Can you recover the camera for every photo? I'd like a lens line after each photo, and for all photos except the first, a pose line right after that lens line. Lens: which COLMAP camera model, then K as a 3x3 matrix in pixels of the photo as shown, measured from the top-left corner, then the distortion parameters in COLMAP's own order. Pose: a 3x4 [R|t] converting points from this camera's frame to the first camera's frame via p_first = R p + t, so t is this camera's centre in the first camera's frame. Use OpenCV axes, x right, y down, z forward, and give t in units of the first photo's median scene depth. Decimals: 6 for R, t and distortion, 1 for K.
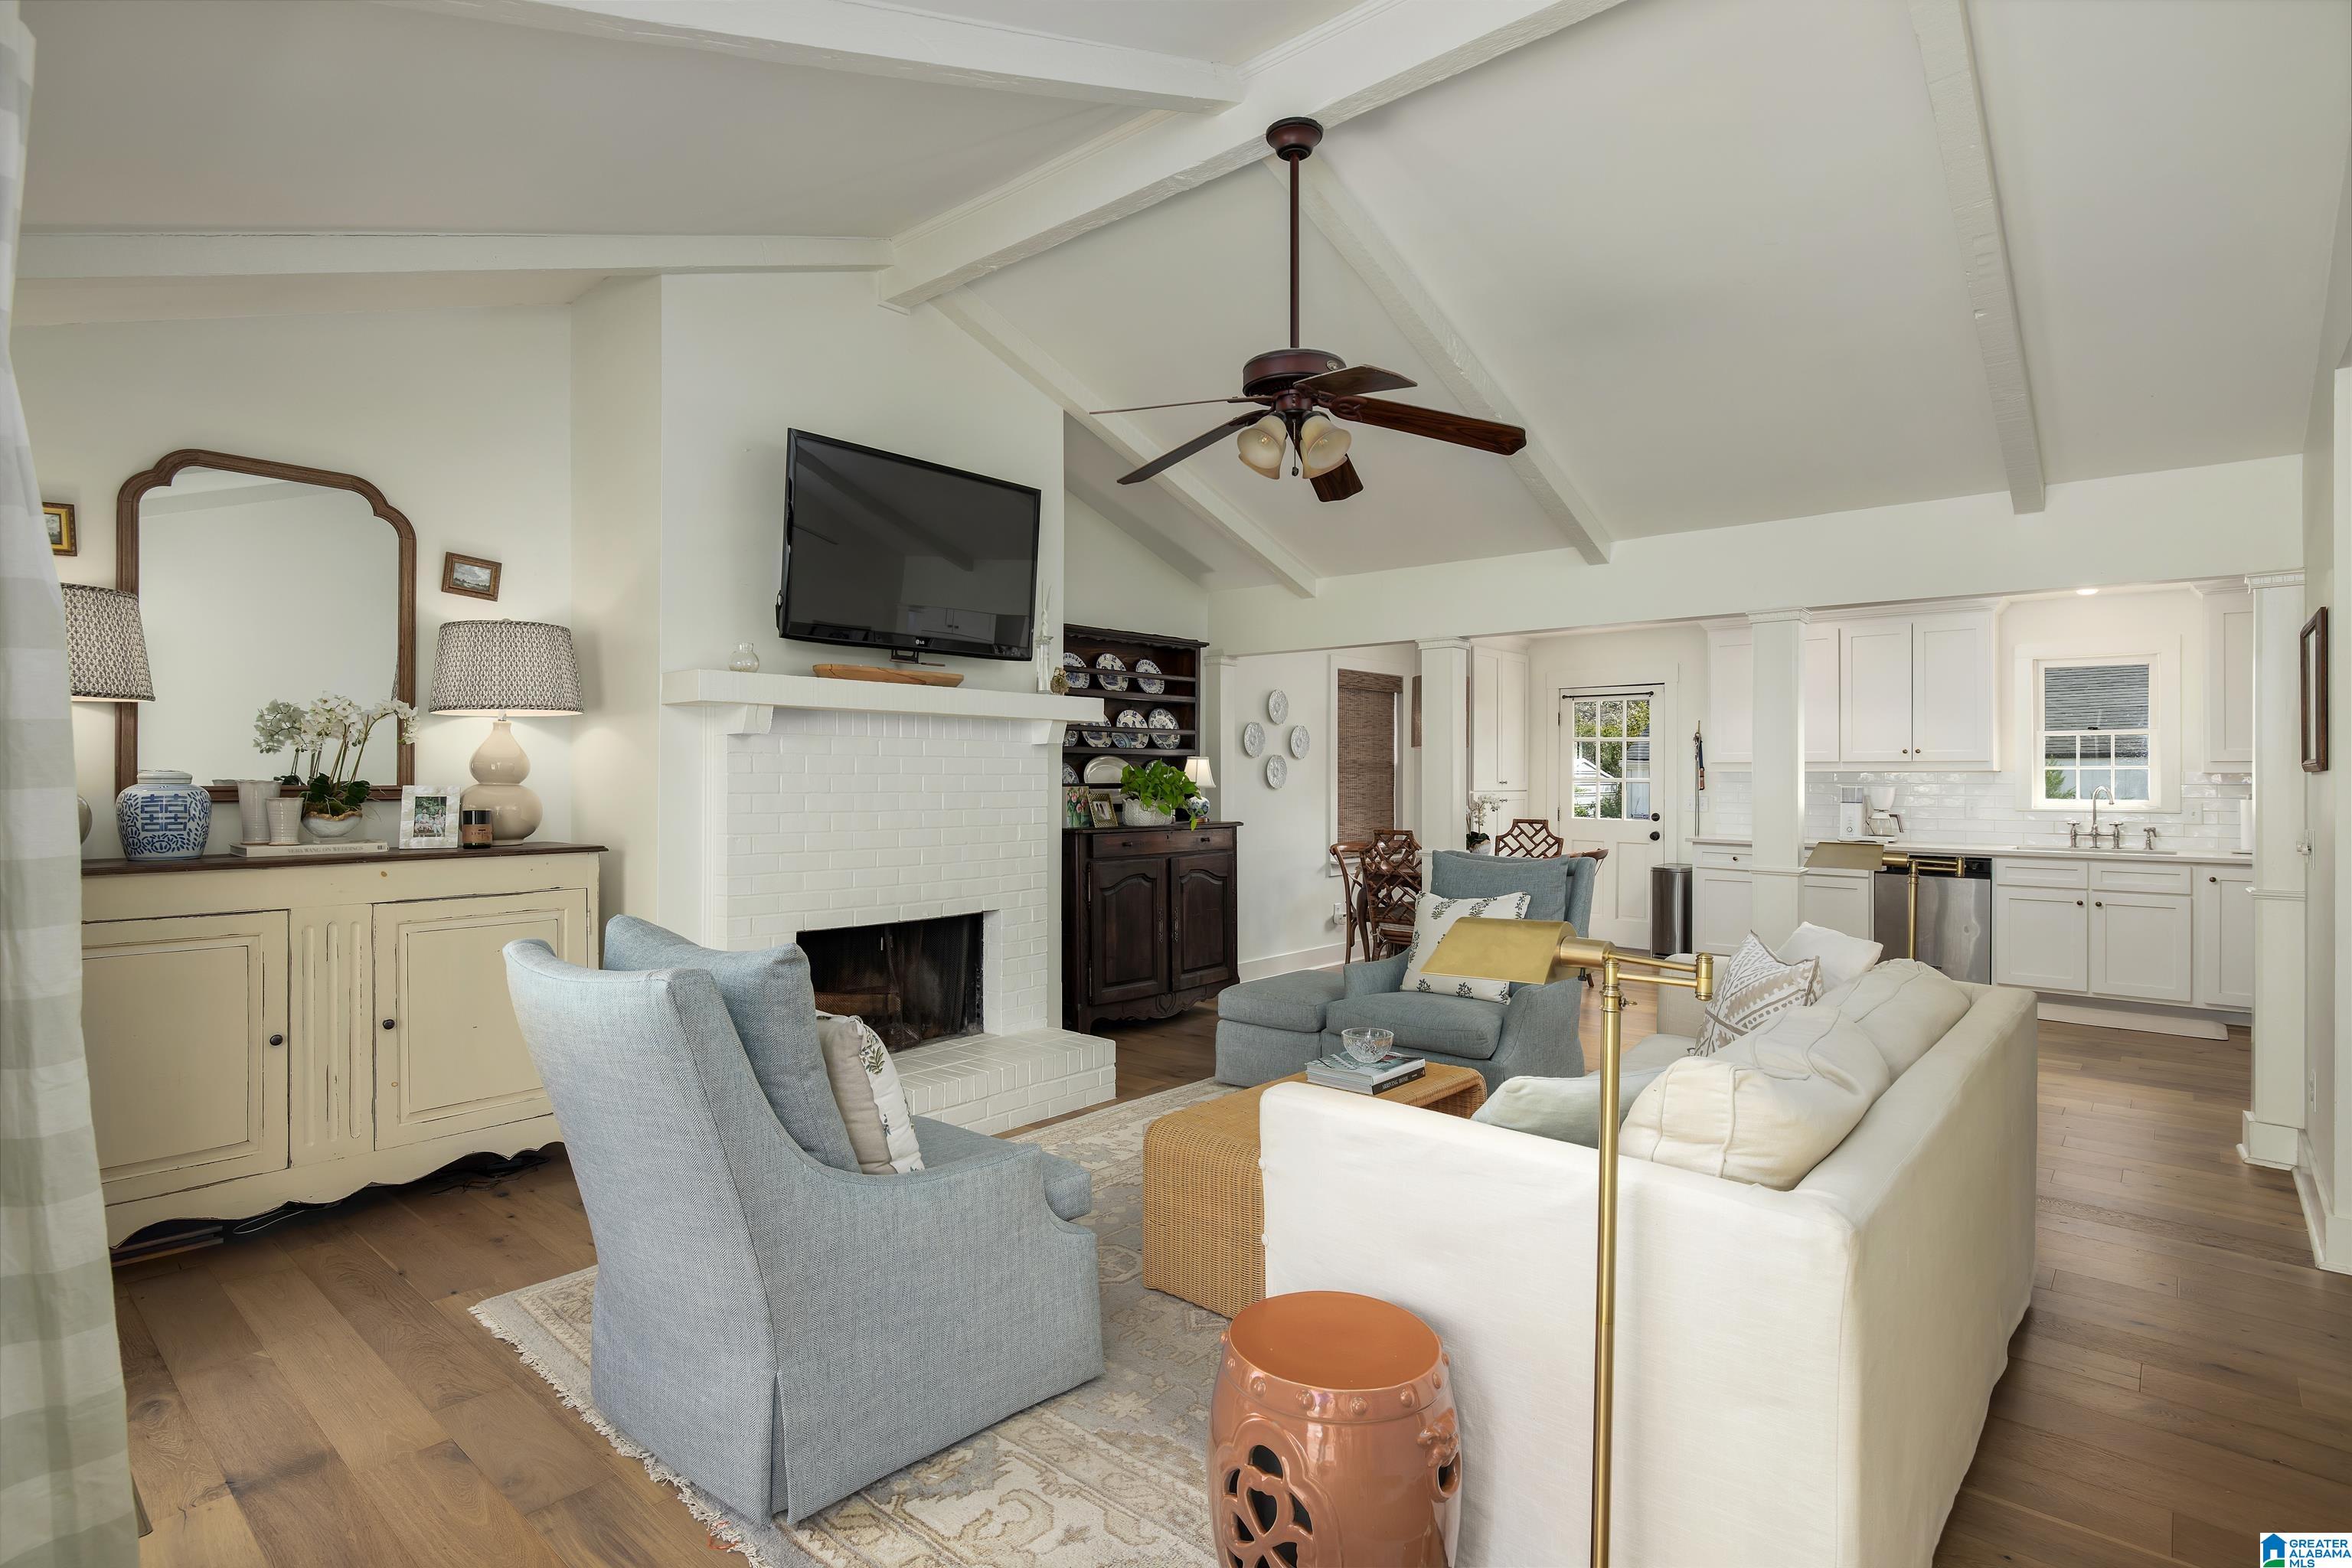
lens RADIAL K [[1165.6, 0, 1163.9], [0, 1165.6, 764.1], [0, 0, 1]] dist [-0.002869, 0.001887]
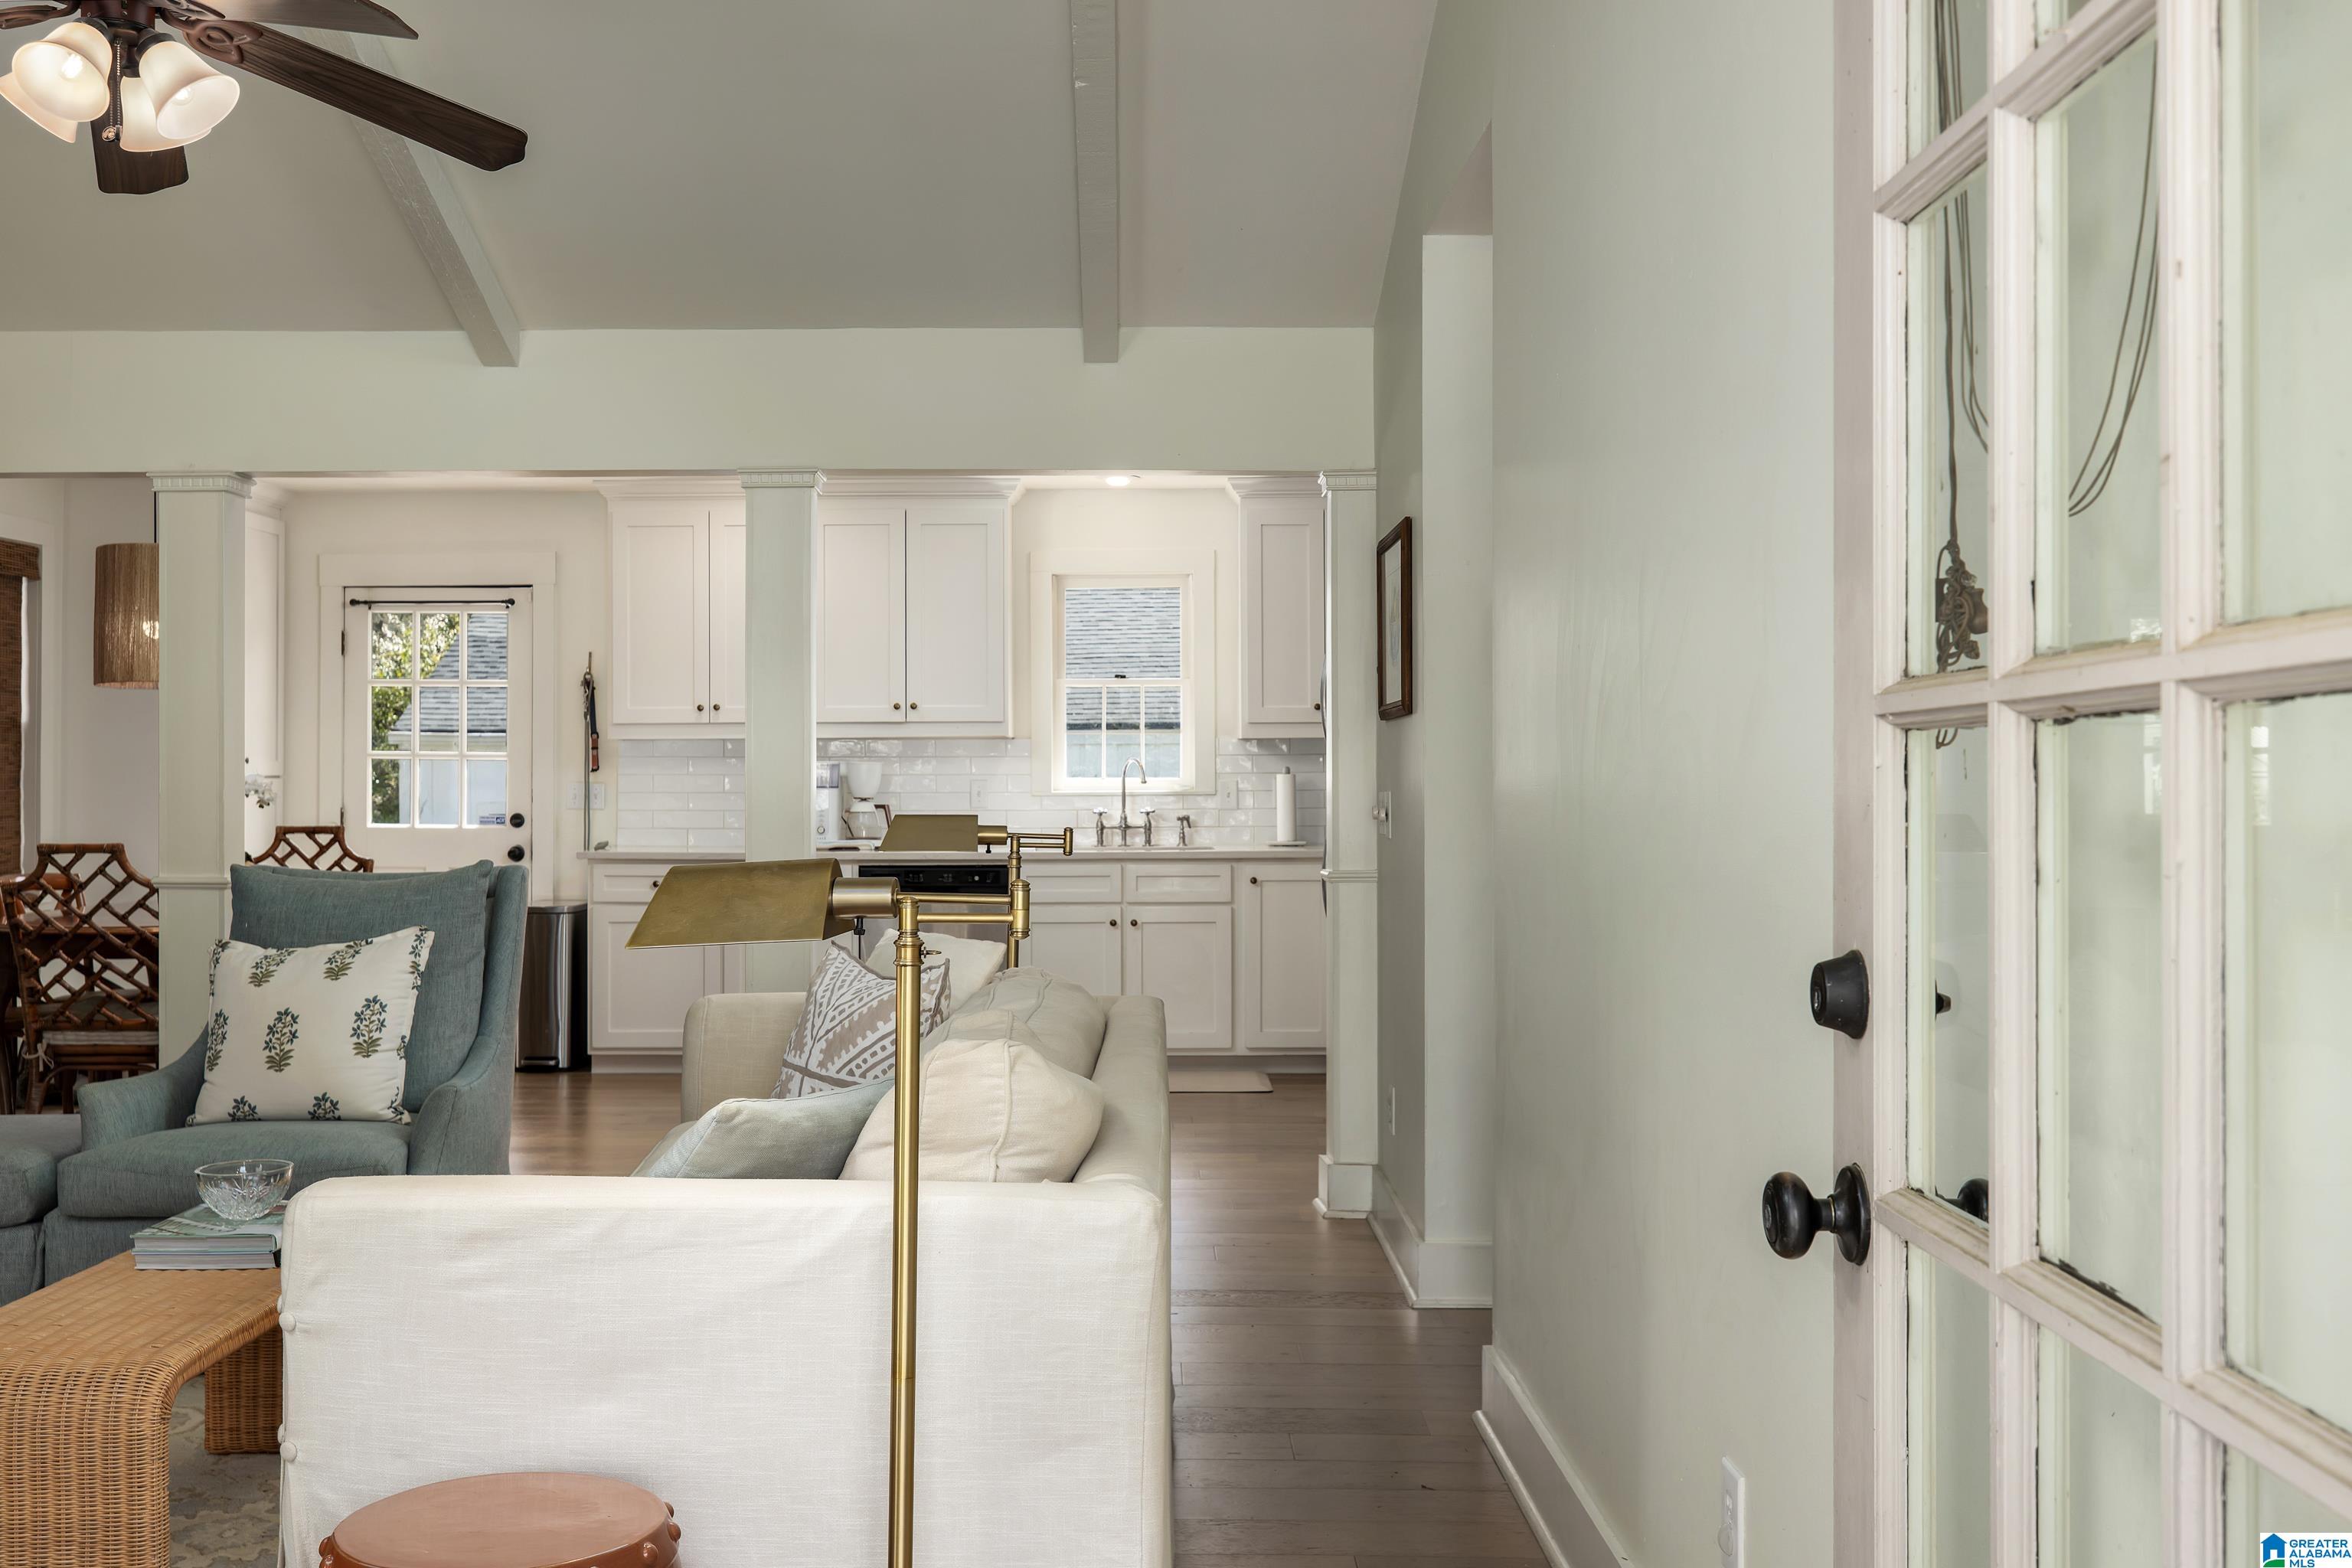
lens RADIAL K [[2295.2, 0, 1133.6], [0, 2295.2, 722.8], [0, 0, 1]] dist [0.002911, 0.000000]
pose [[0.753630, 0.008888, 0.657238, -0.122623], [-0.000050, 0.999909, -0.013464, 0.018466], [-0.657298, 0.010114, 0.753563, -0.056188]]
